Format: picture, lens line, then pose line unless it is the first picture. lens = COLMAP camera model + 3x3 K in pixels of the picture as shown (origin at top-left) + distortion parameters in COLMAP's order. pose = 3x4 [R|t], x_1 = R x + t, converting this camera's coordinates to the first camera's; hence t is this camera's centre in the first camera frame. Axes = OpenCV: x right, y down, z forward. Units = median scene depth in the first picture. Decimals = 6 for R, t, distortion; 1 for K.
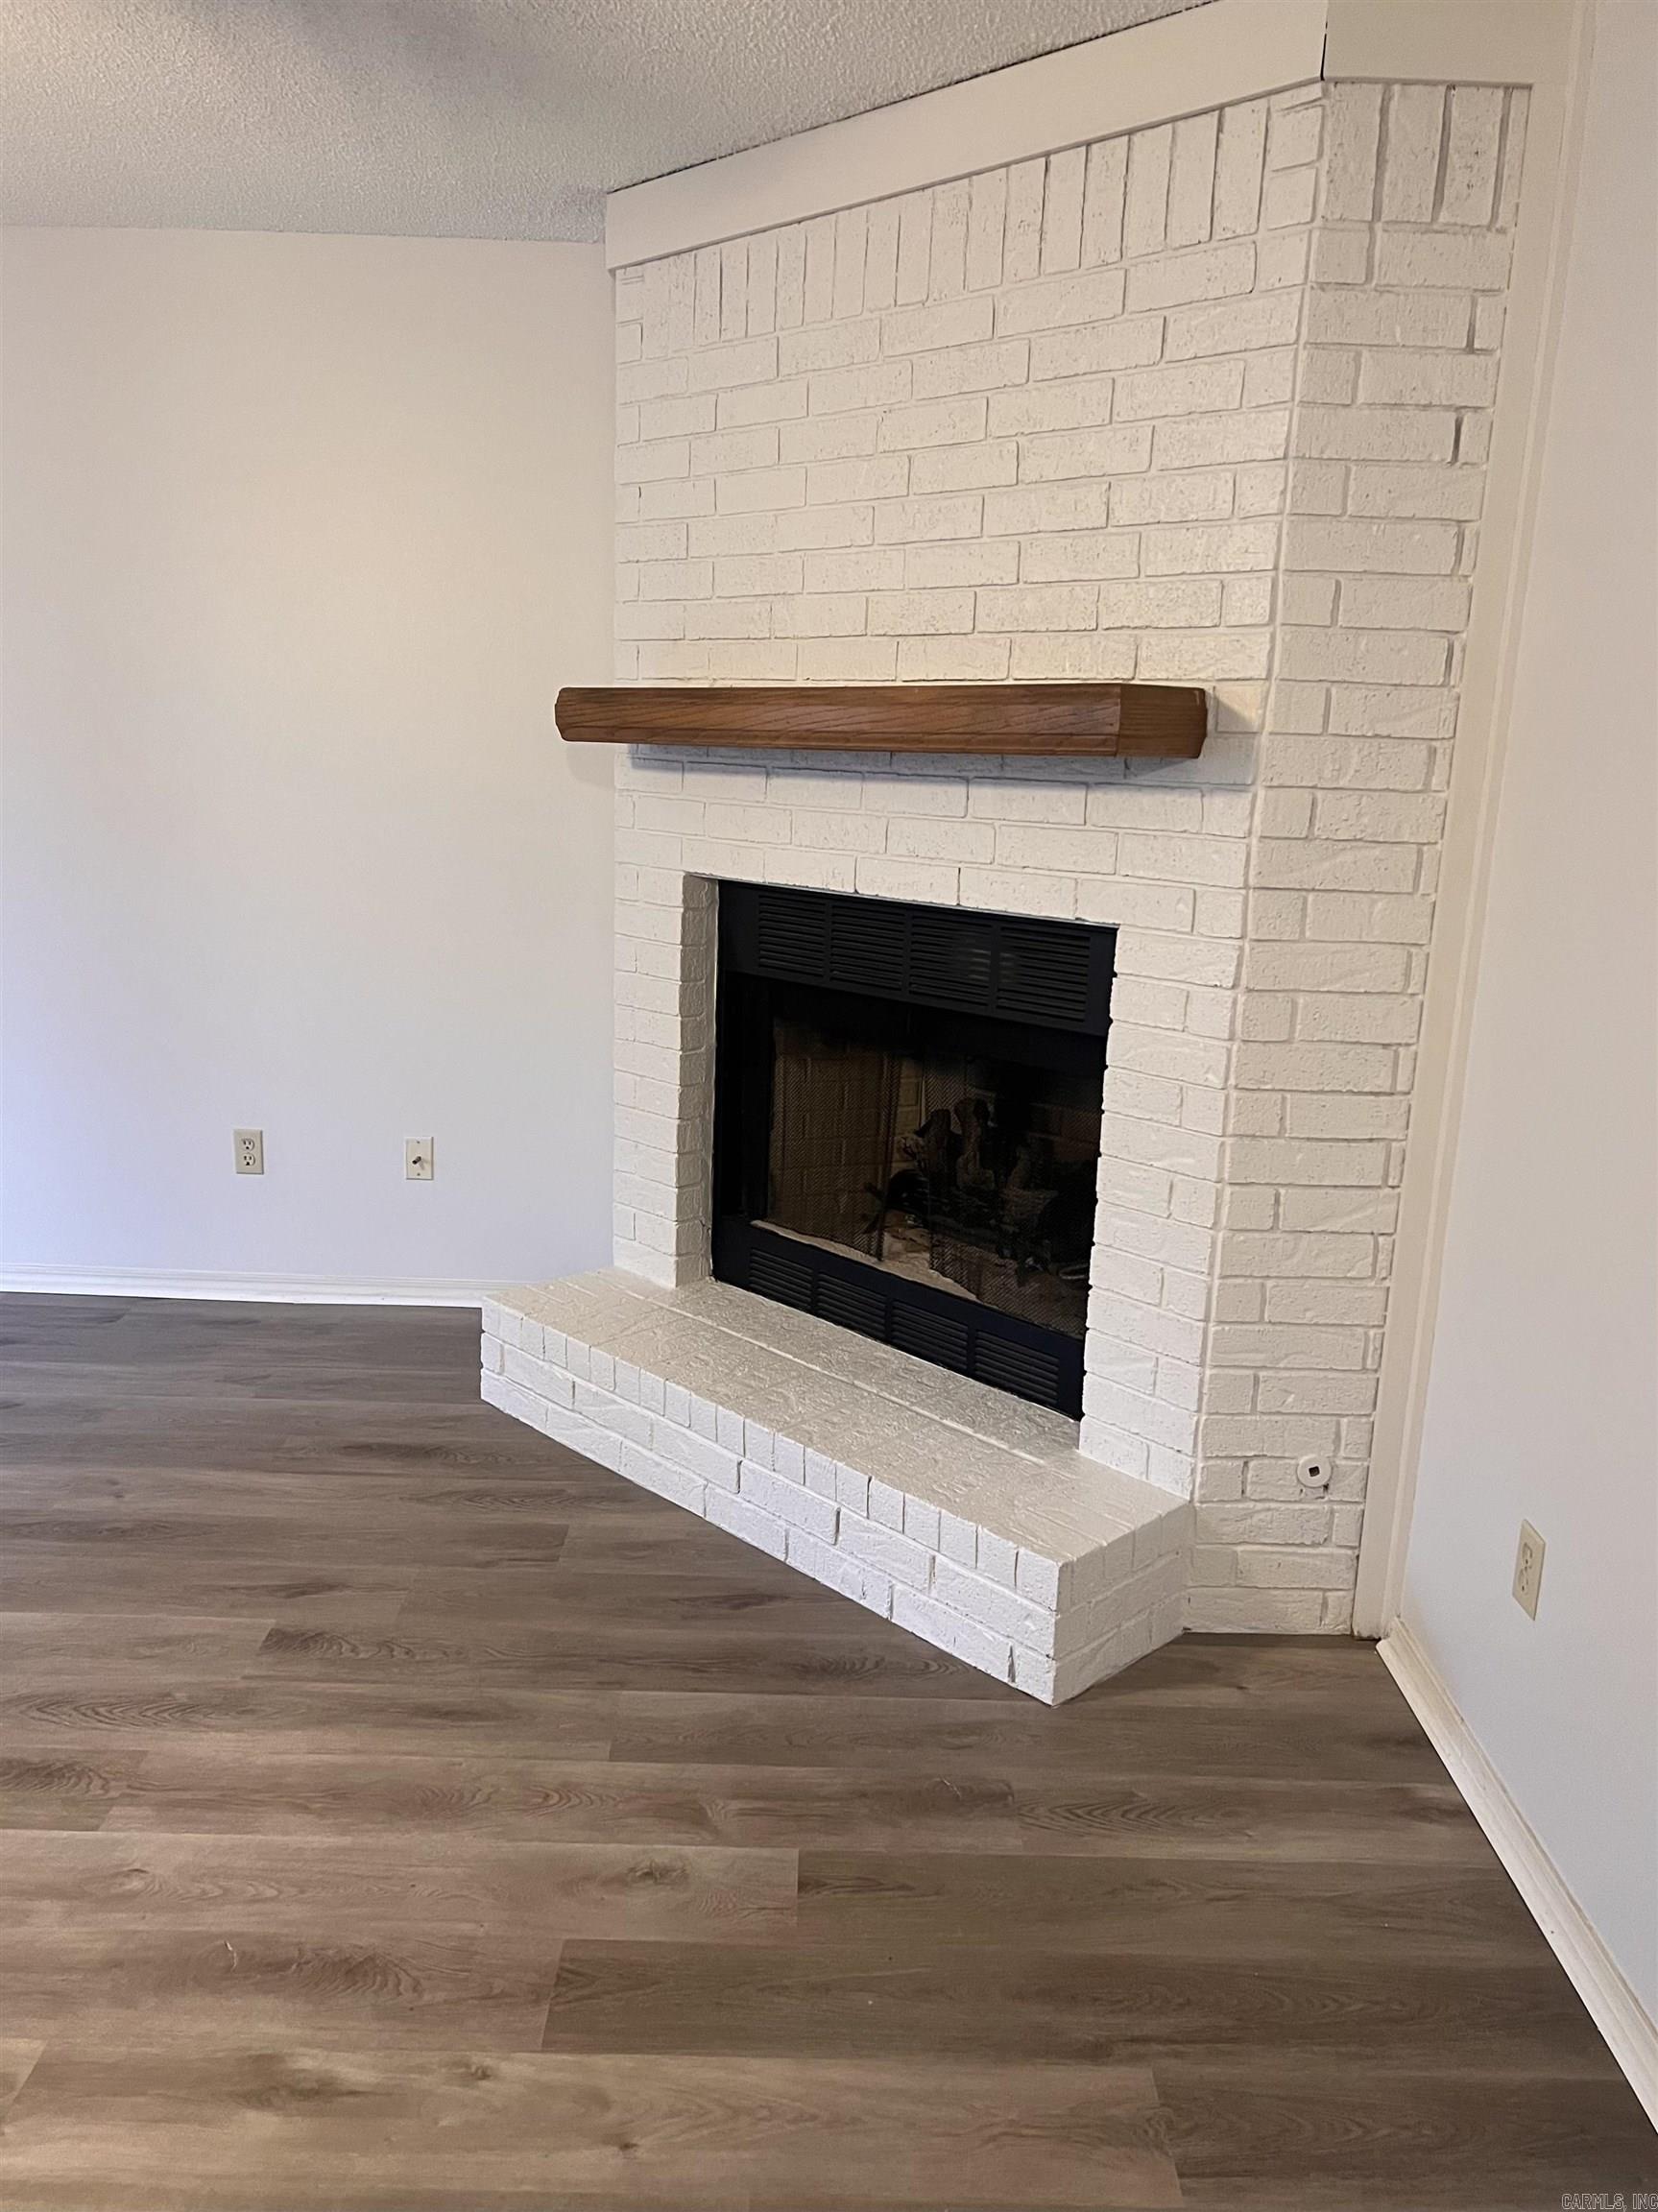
lens RADIAL K [[1684.5, 0, 825.6], [0, 1684.5, 1114.1], [0, 0, 1]] dist [0.007301, 0.002260]
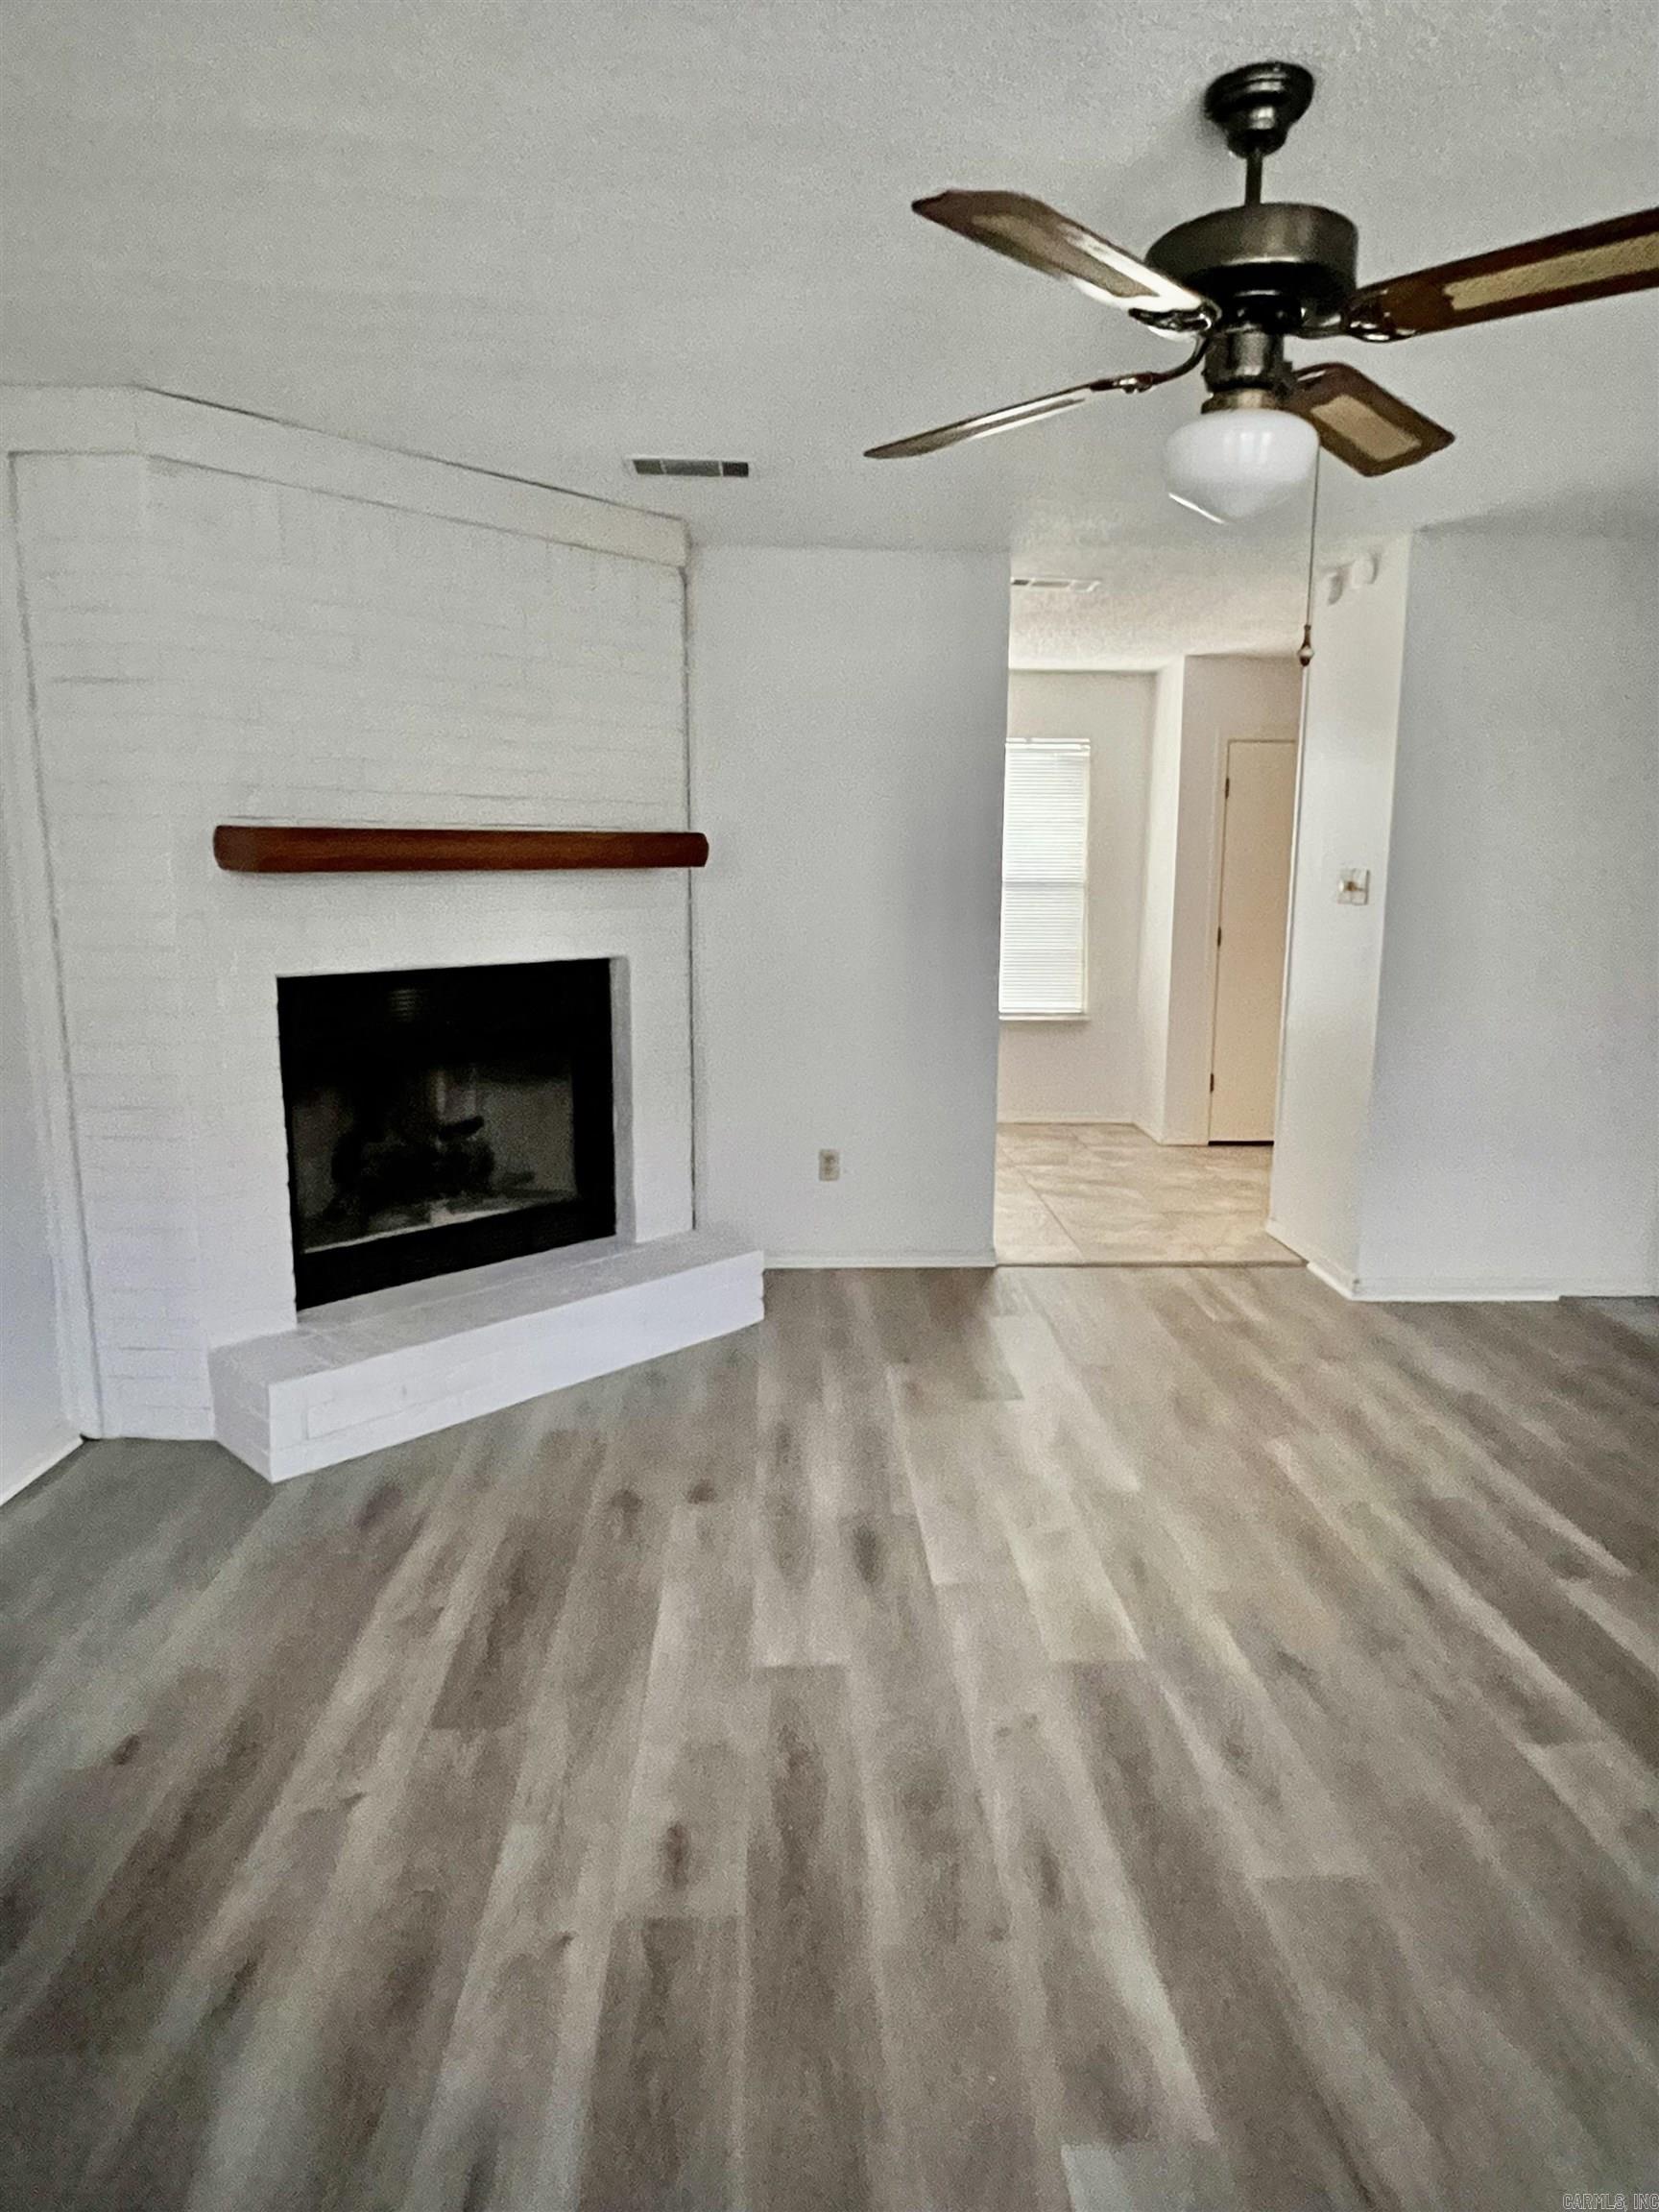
lens RADIAL K [[1349.2, 0, 826.5], [0, 1349.2, 1099.4], [0, 0, 1]] dist [-0.000647, 0.000086]
pose [[-0.041198, -0.202847, 0.978344, -1.197526], [0.216225, 0.954161, 0.206938, -0.196771], [-0.975474, 0.220067, 0.004551, 0.708748]]
